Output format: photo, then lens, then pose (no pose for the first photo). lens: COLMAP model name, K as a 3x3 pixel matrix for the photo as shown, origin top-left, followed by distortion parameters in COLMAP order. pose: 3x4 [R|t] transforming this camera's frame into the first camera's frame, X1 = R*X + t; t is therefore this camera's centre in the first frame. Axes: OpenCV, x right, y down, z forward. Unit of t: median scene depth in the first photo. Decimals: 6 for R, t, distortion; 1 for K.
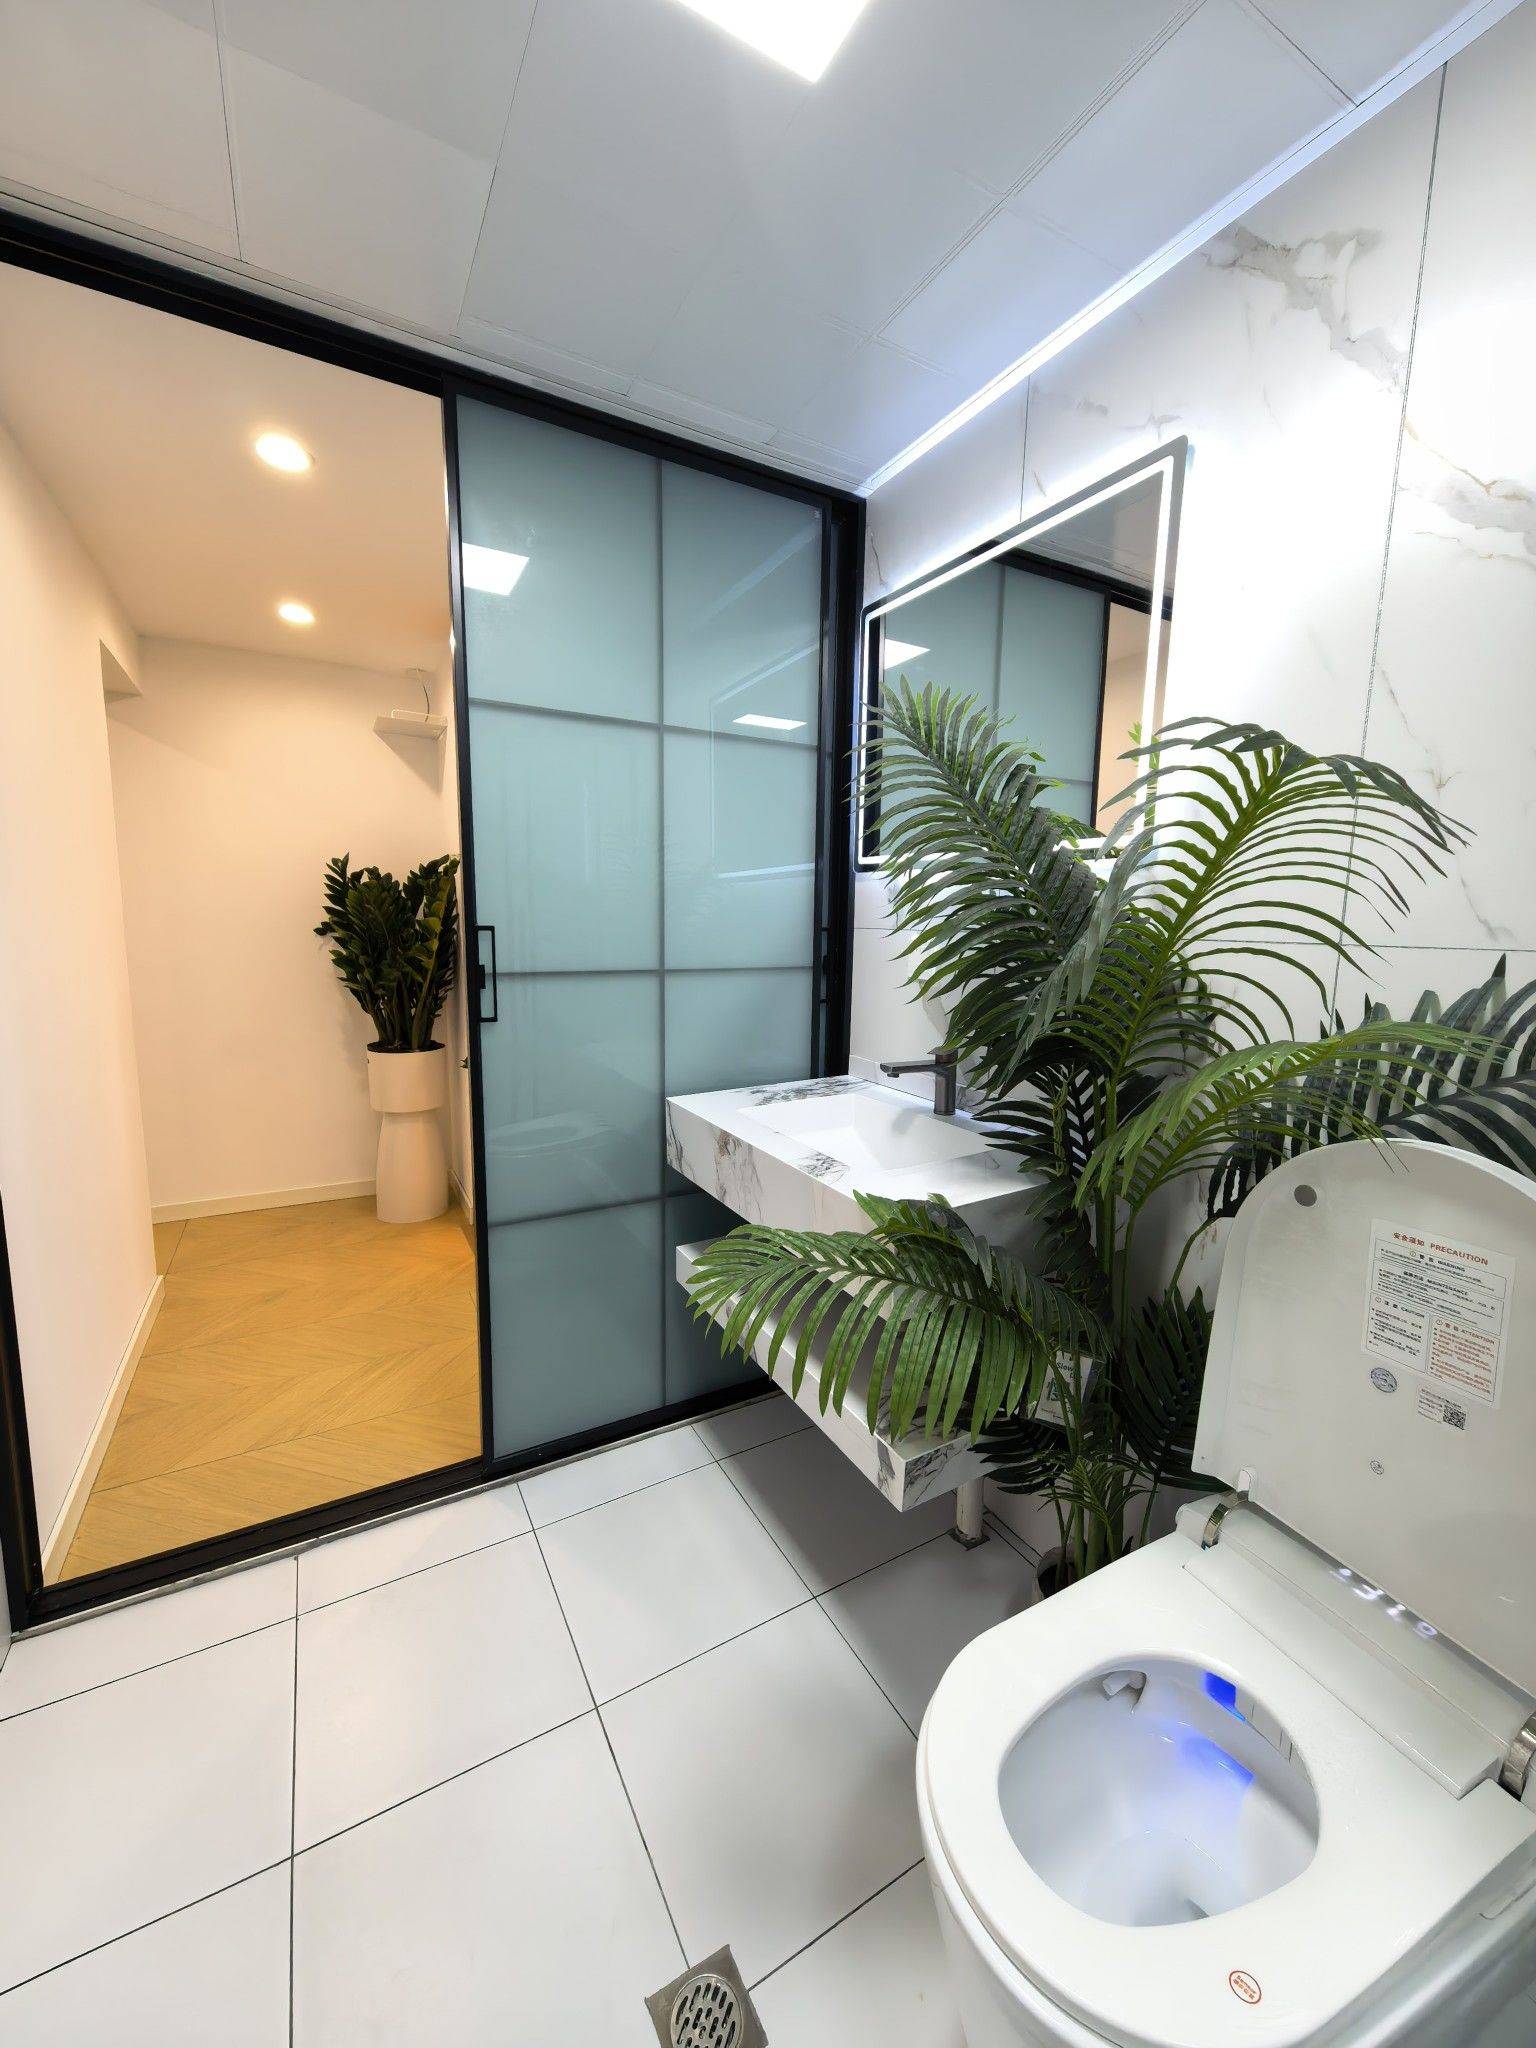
lens RADIAL K [[800.5, 0, 774.0], [0, 800.5, 1025.2], [0, 0, 1]] dist [0.014082, -0.000569]
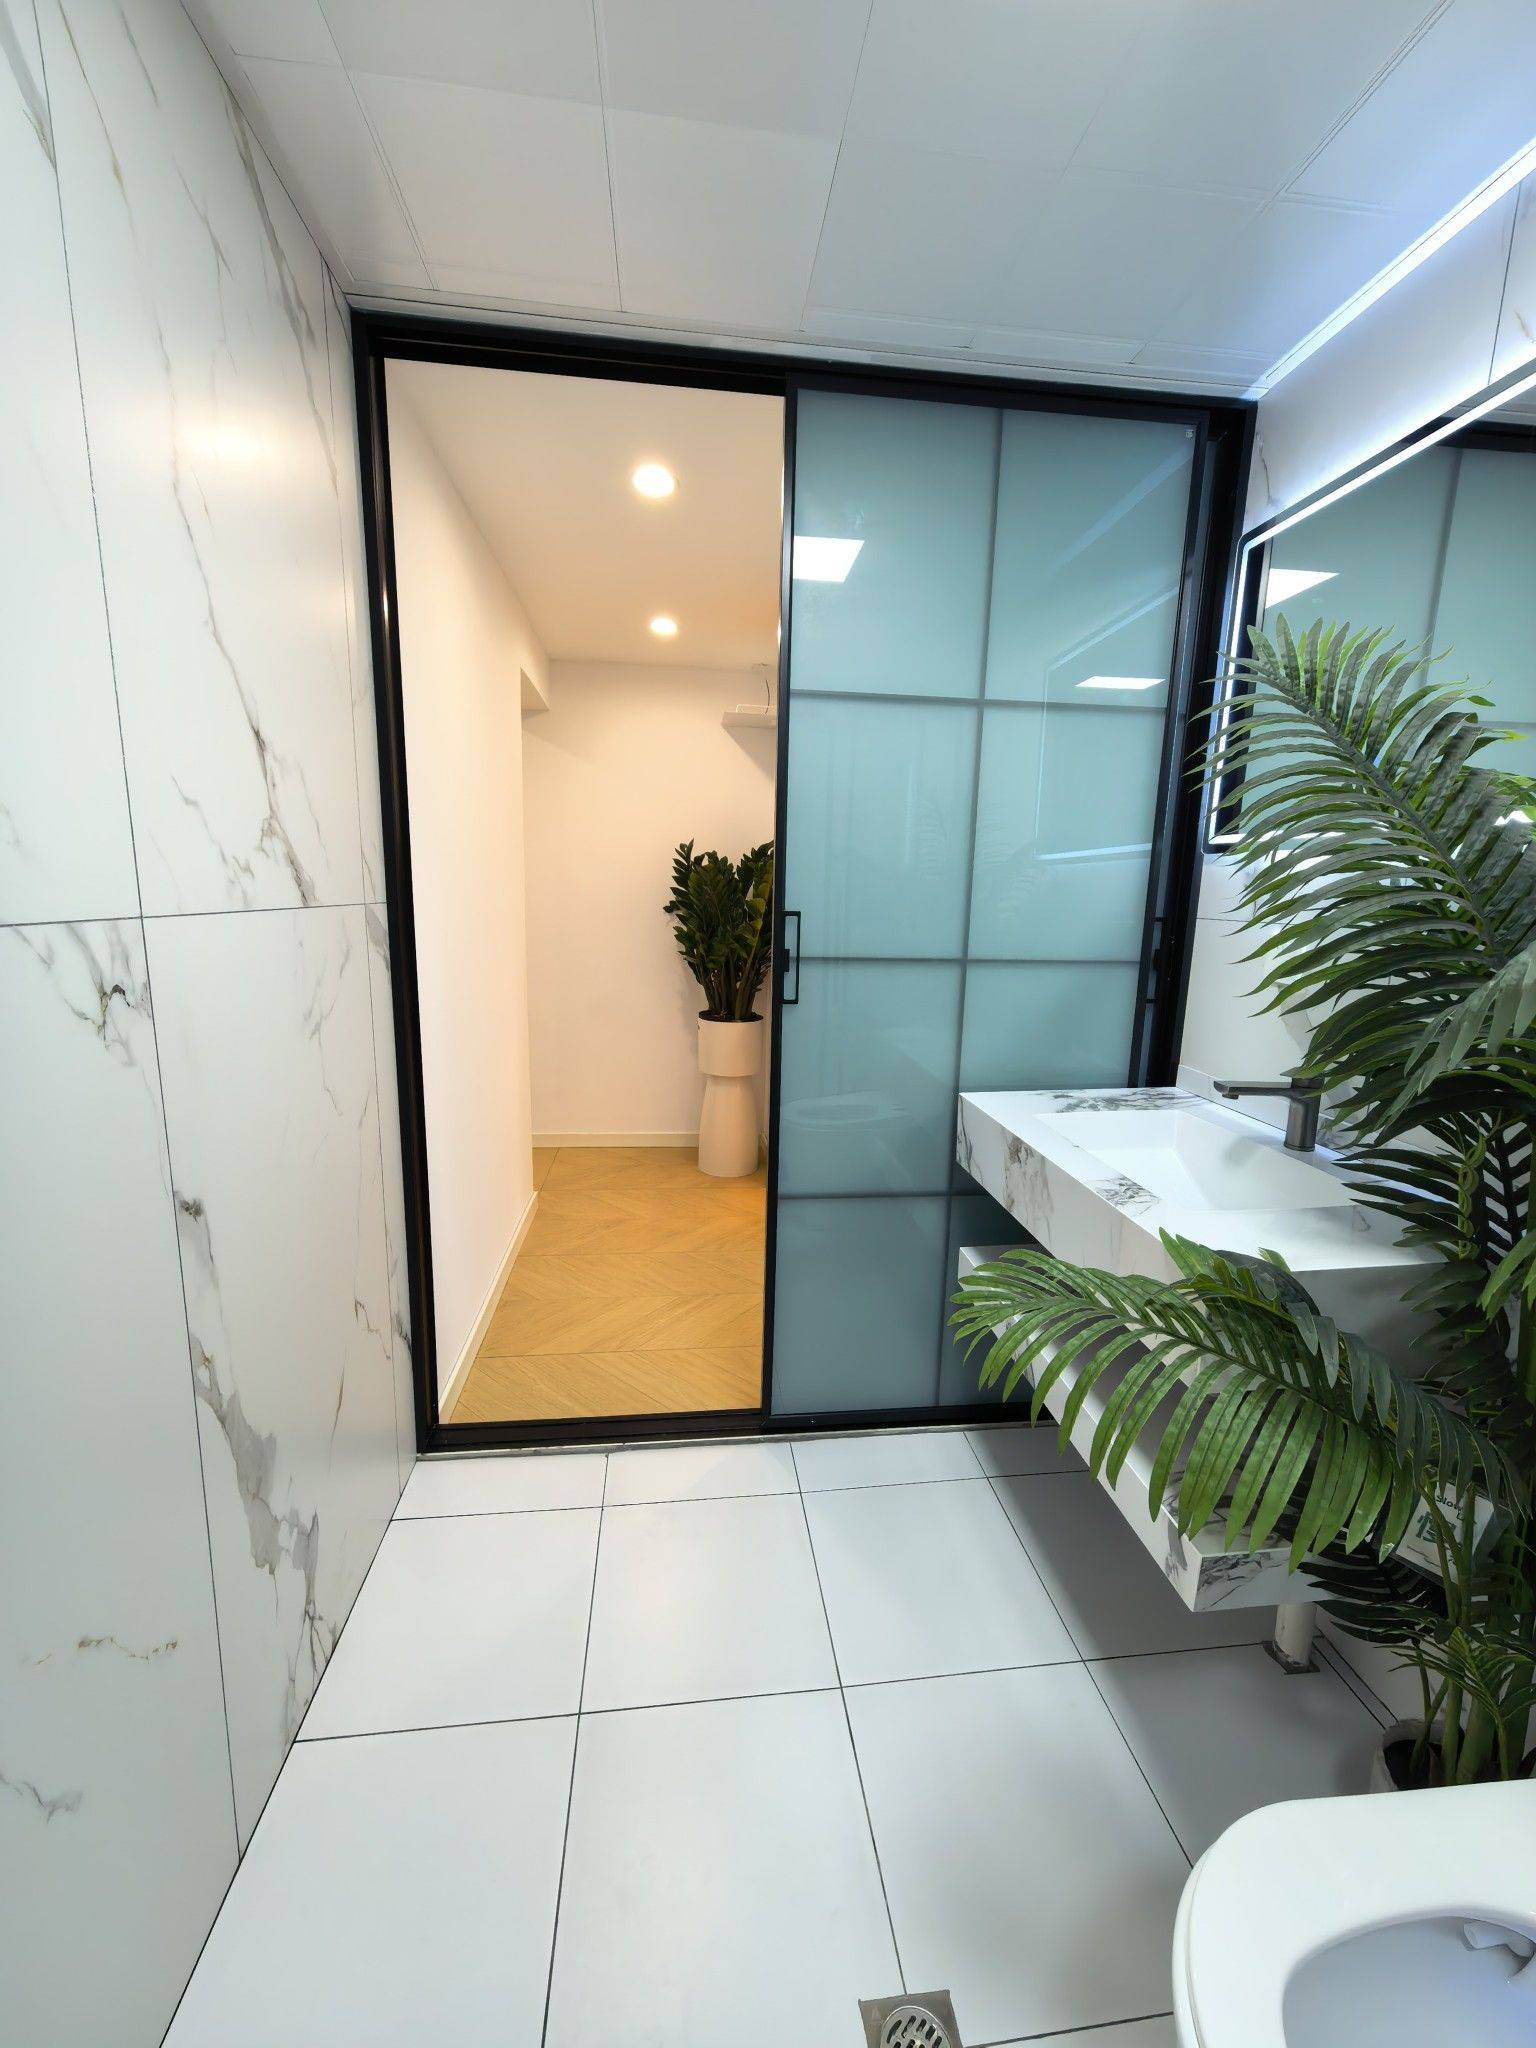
lens RADIAL K [[800.5, 0, 774.0], [0, 800.5, 1025.2], [0, 0, 1]] dist [0.014082, -0.000569]
pose [[0.921615, 0.072388, -0.381295, 0.024182], [-0.061577, 0.997280, 0.040498, -0.017986], [0.383190, -0.013845, 0.923566, 0.034335]]
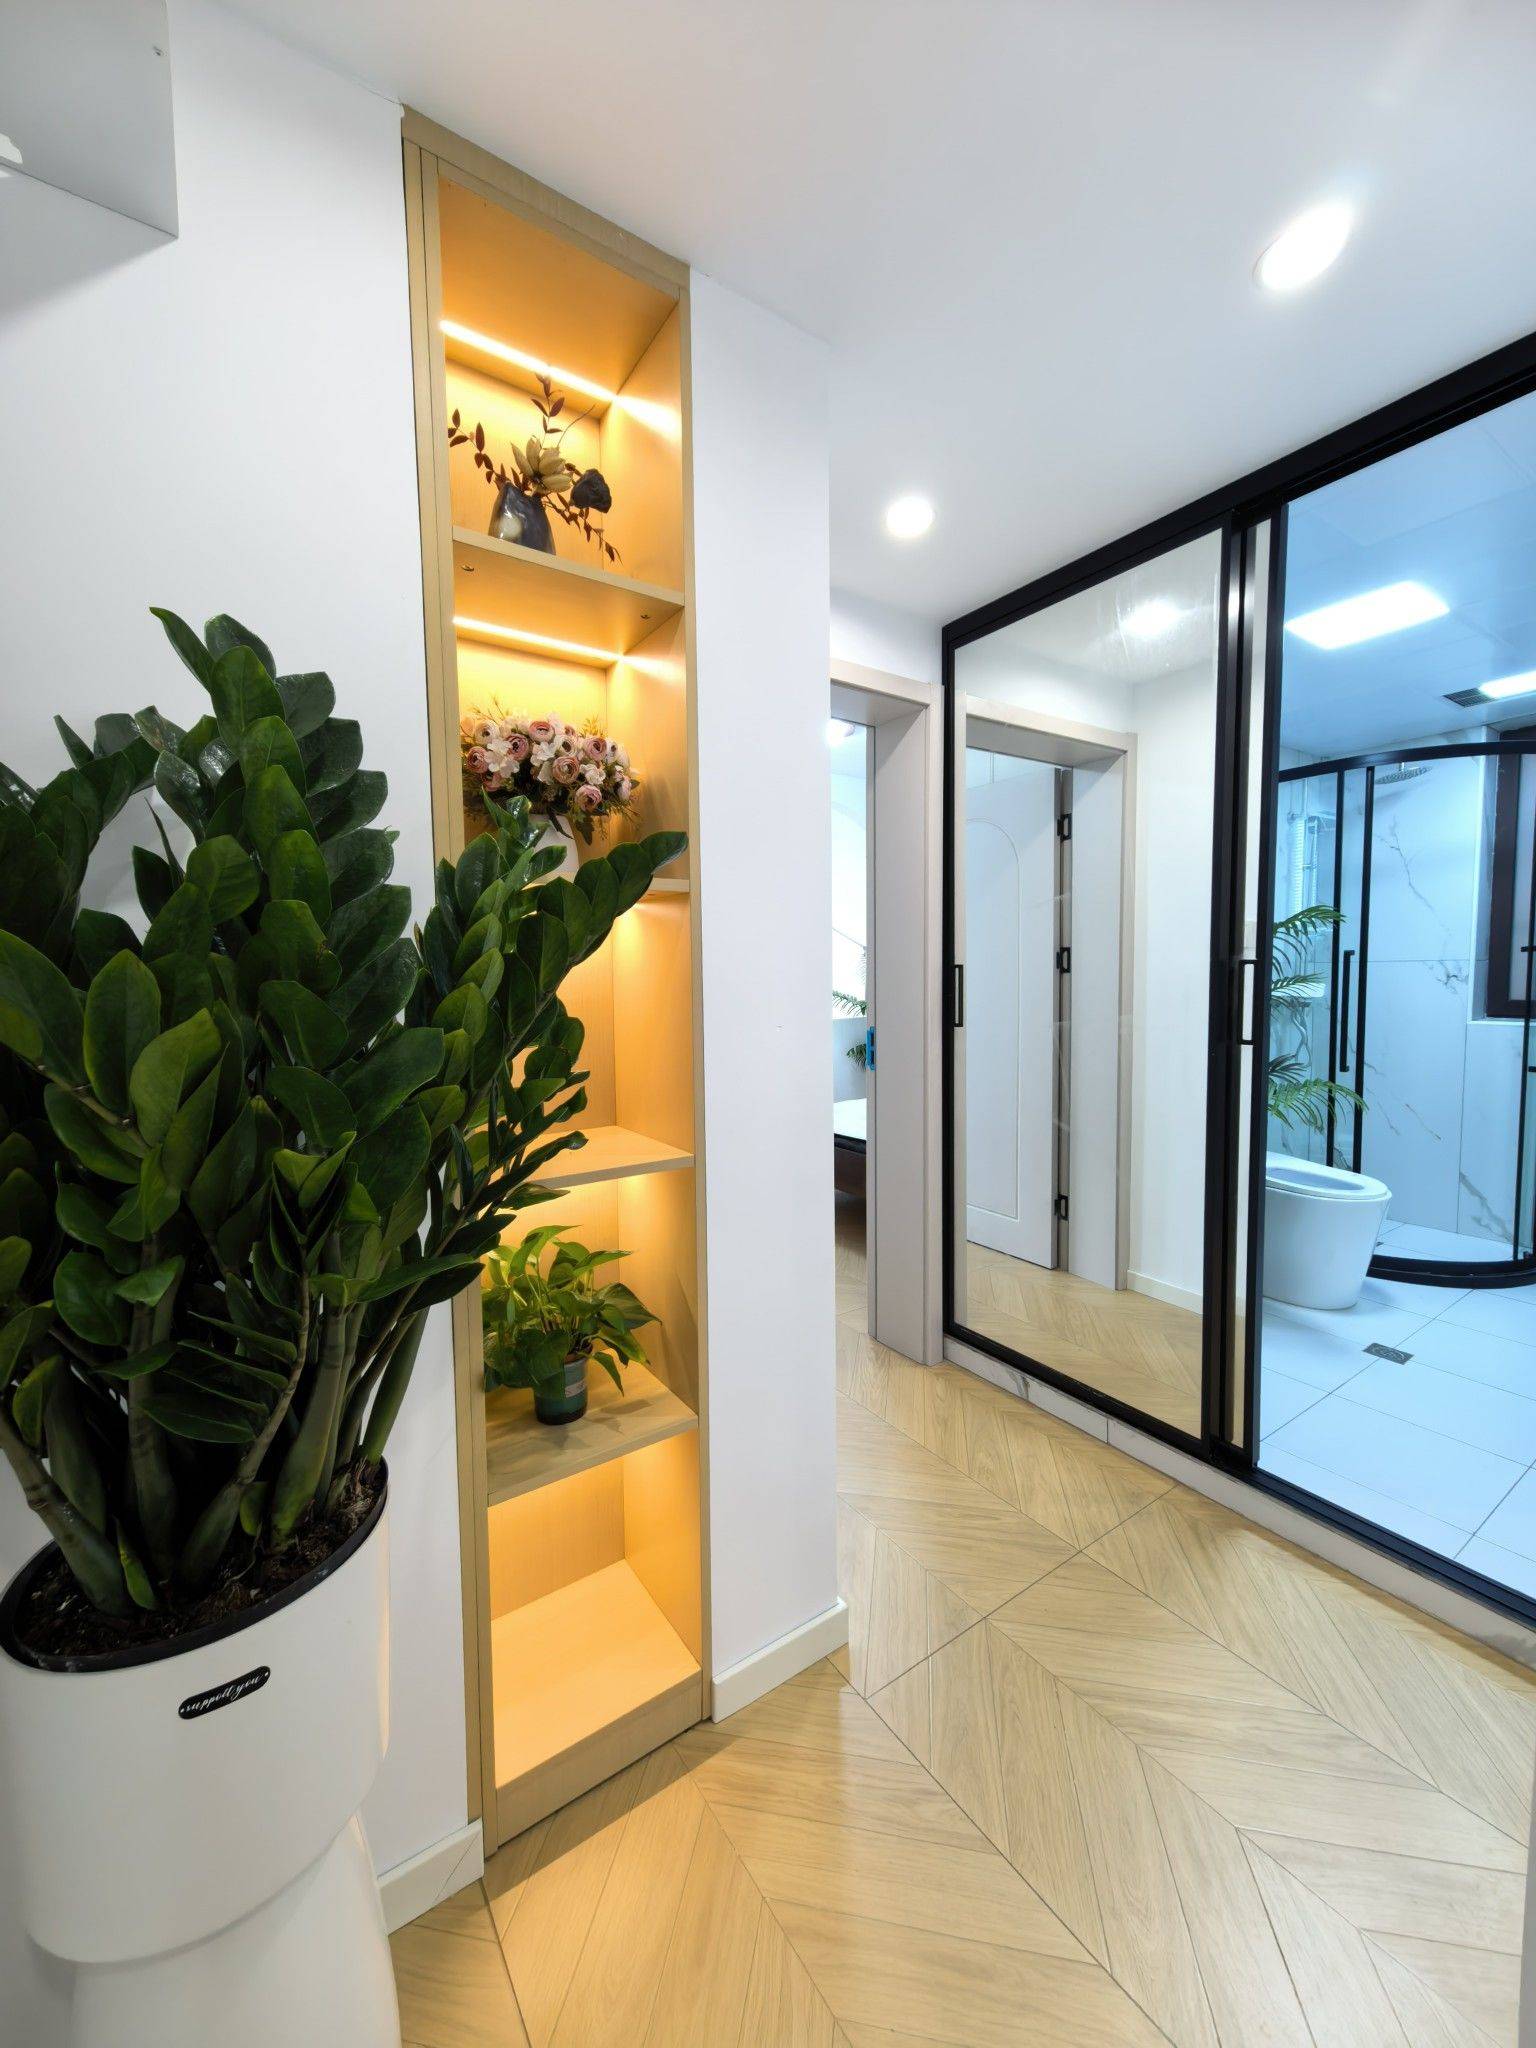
lens RADIAL K [[800.5, 0, 774.0], [0, 800.5, 1025.2], [0, 0, 1]] dist [0.014082, -0.000569]
pose [[0.086117, 0.053519, -0.994846, 1.238510], [-0.122793, 0.991513, 0.042710, -0.029613], [0.988689, 0.118482, 0.091958, 0.526560]]
